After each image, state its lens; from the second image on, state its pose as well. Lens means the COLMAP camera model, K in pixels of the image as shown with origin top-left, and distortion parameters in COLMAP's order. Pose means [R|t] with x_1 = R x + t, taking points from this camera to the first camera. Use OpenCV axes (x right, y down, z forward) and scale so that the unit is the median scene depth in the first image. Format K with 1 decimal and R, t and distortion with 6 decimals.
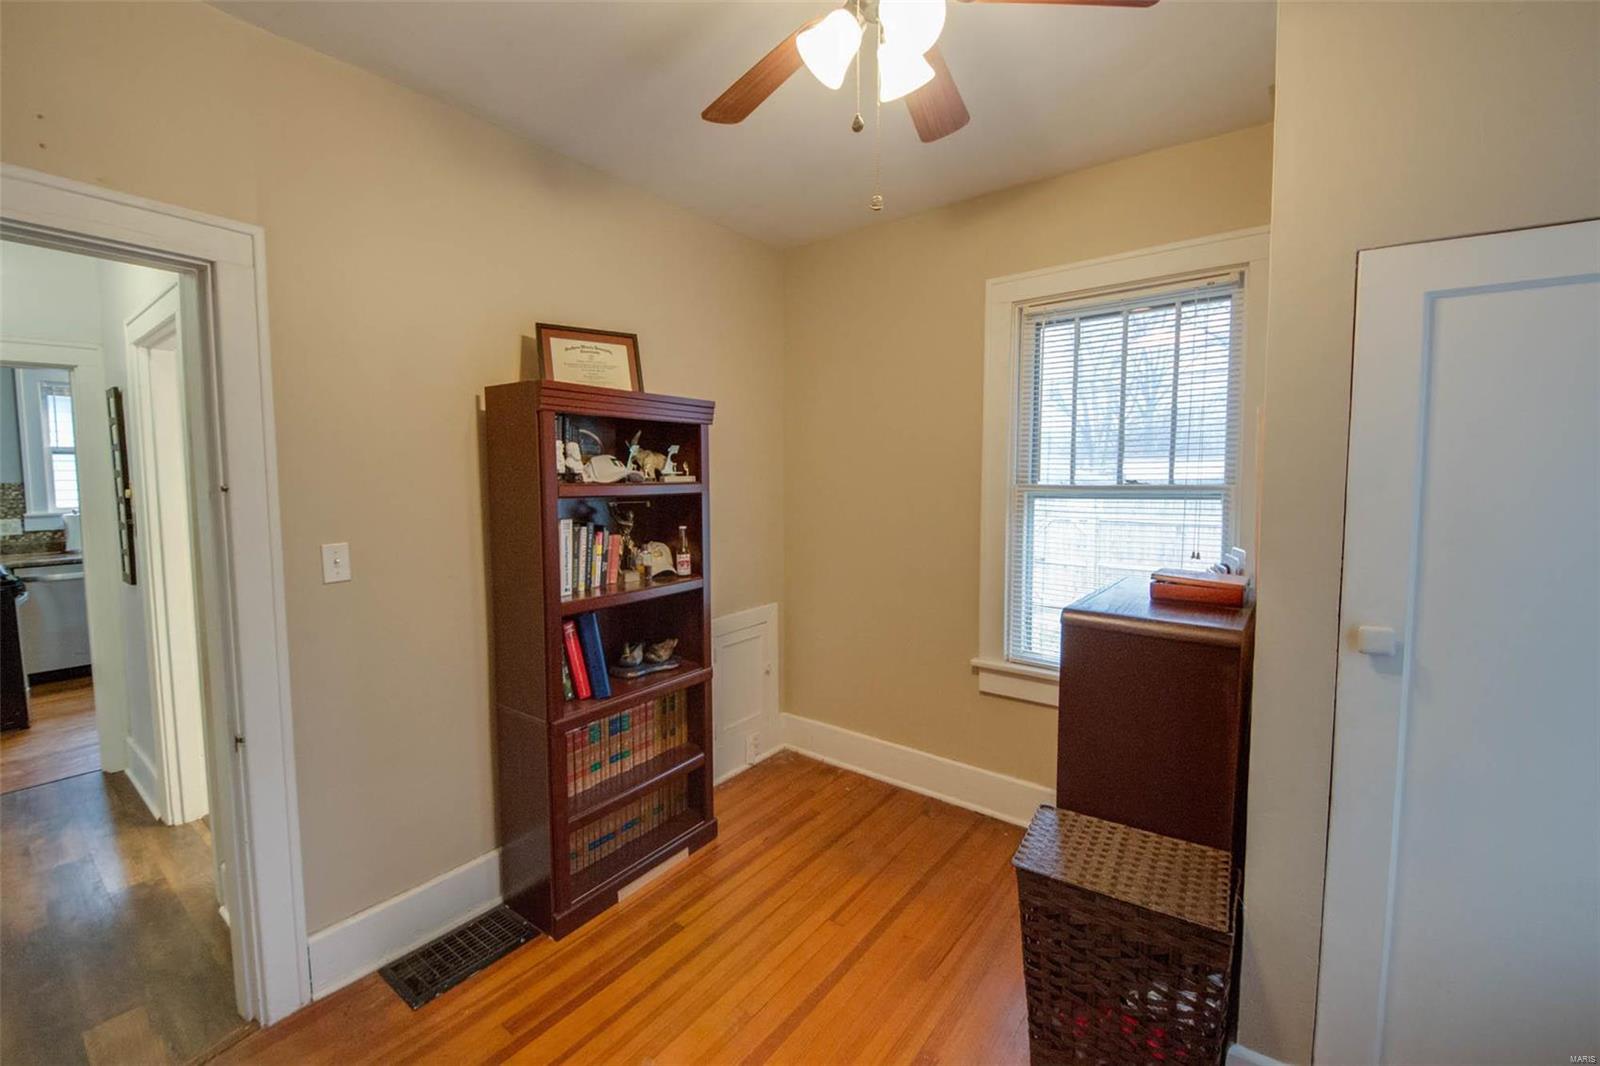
lens RADIAL K [[643.9, 0, 803.3], [0, 643.9, 524.3], [0, 0, 1]] dist [0.002738, 0.000061]
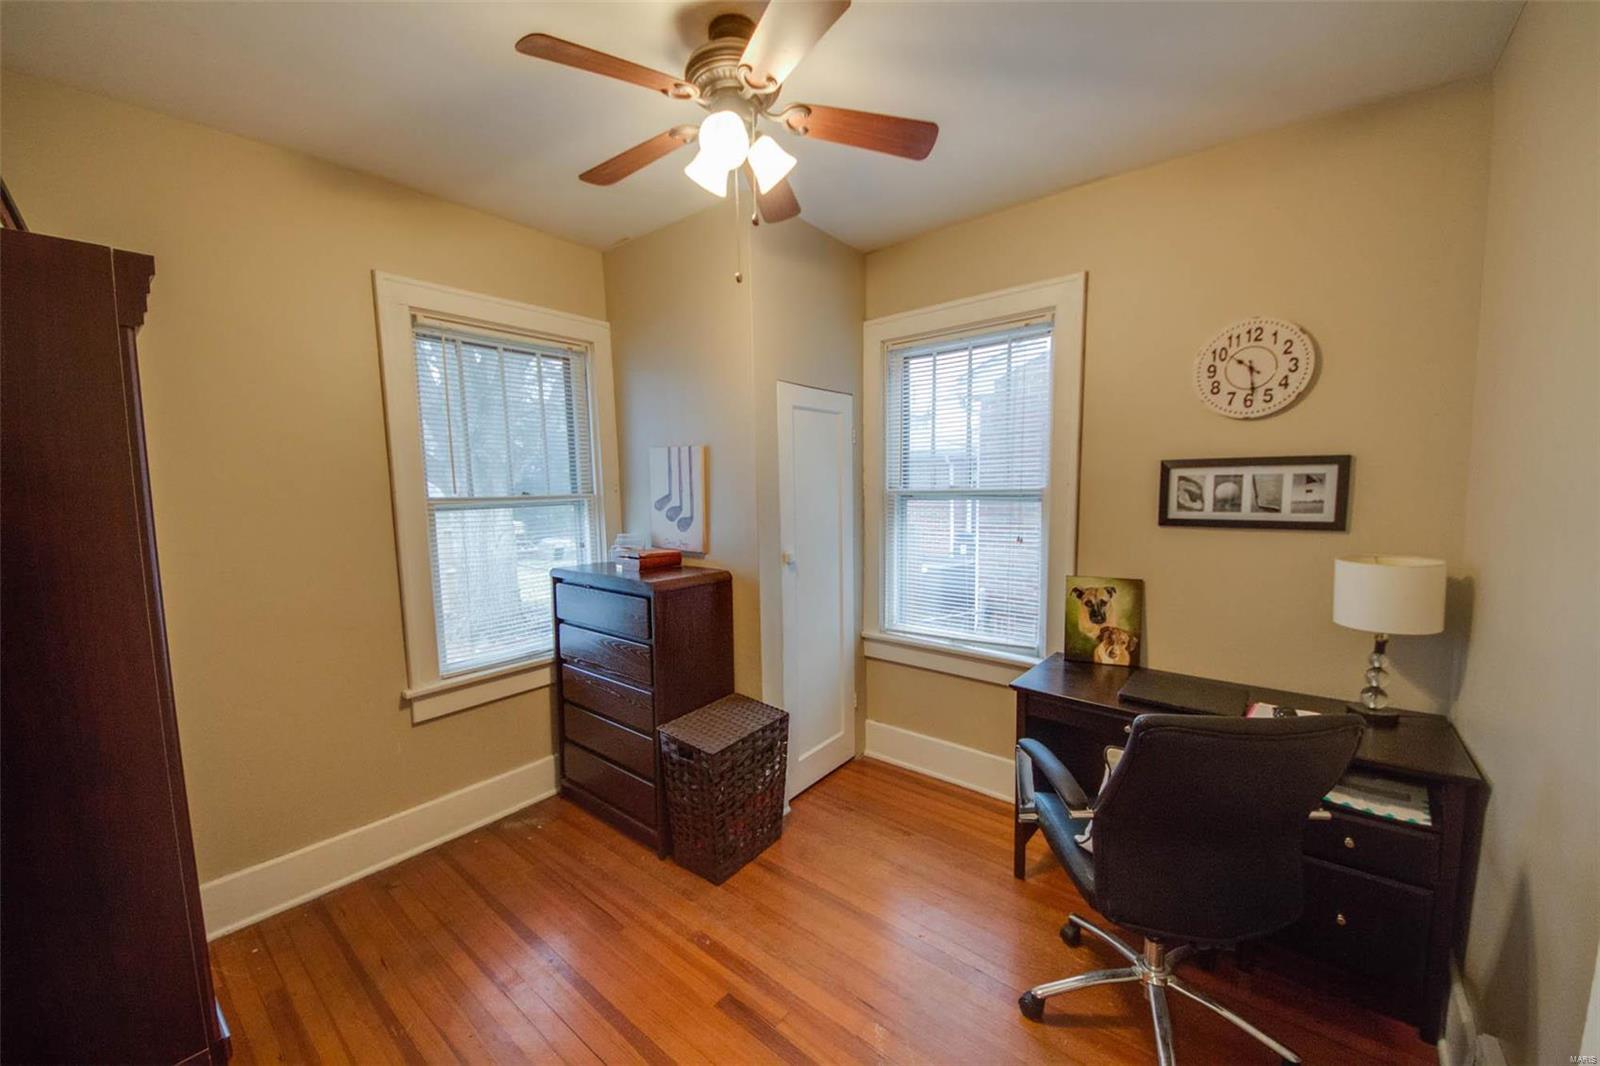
lens RADIAL K [[596.5, 0, 802.4], [0, 596.5, 543.5], [0, 0, 1]] dist [-0.001990, -0.000115]
pose [[0.035441, -0.095456, 0.994803, -0.561397], [0.082974, 0.992272, 0.092257, -0.030507], [-0.995921, 0.079273, 0.043087, 0.411000]]
